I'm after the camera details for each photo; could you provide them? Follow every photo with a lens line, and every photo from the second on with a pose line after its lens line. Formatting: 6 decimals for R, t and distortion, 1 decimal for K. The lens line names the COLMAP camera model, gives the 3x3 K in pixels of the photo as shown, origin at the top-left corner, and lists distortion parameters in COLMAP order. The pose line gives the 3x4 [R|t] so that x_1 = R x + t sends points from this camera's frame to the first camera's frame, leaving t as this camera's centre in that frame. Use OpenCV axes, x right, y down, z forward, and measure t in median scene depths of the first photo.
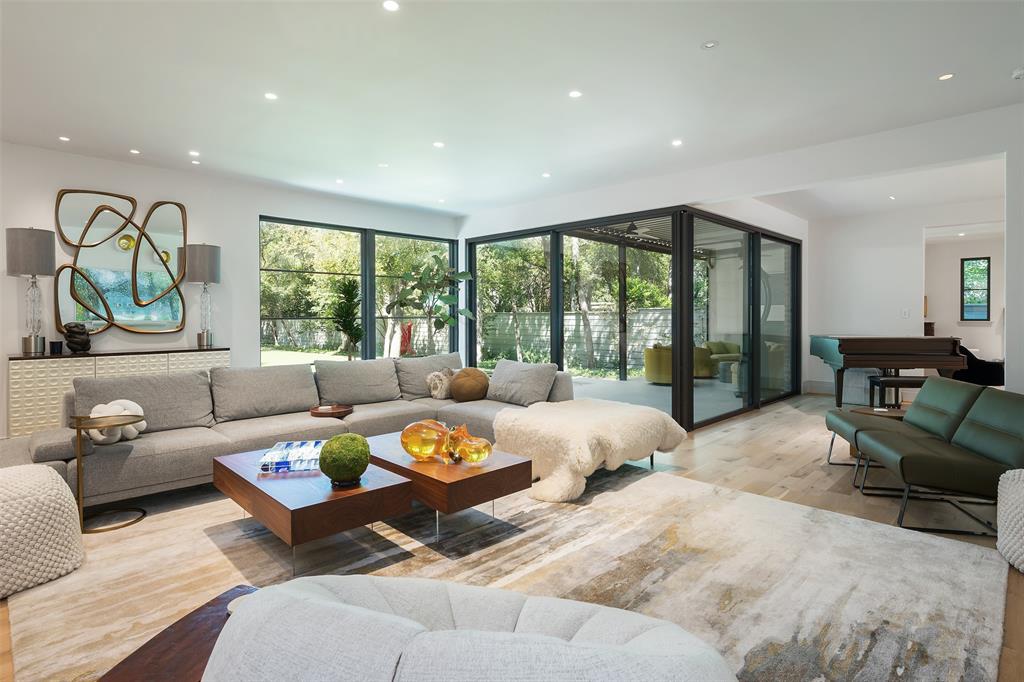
lens RADIAL K [[534.6, 0, 514.2], [0, 534.6, 320.4], [0, 0, 1]] dist [0.001431, 0.000216]
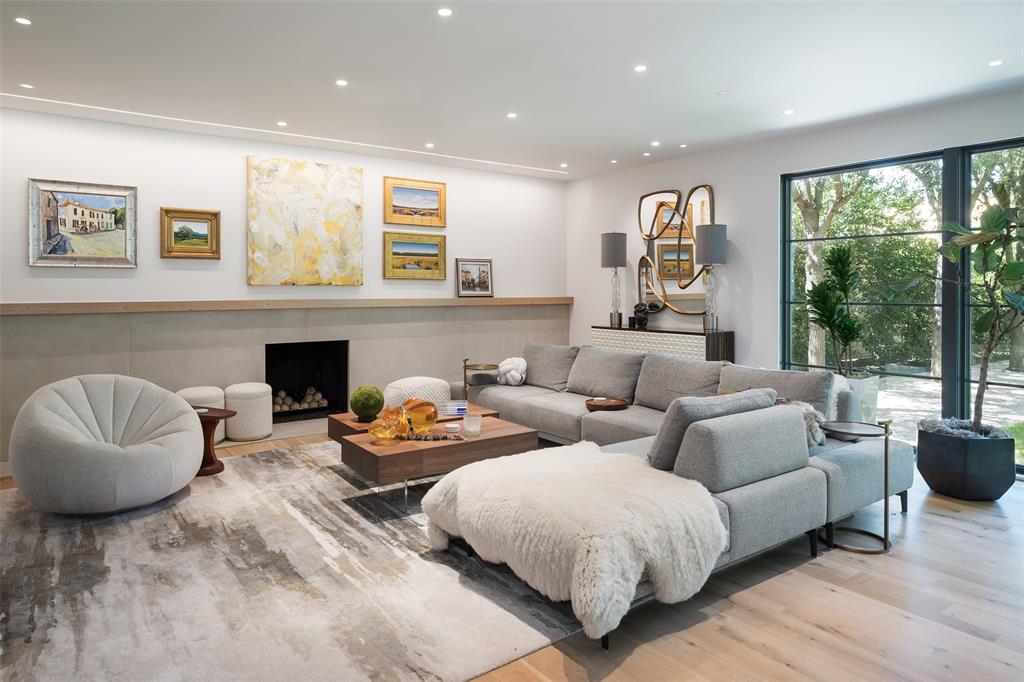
lens RADIAL K [[620.1, 0, 409.8], [0, 620.1, 293.0], [0, 0, 1]] dist [-0.001472, 0.000192]
pose [[-0.247636, 0.005978, -0.968835, 0.936491], [-0.009209, 0.999921, 0.008524, -0.034608], [0.968809, 0.011033, -0.247562, 1.135720]]
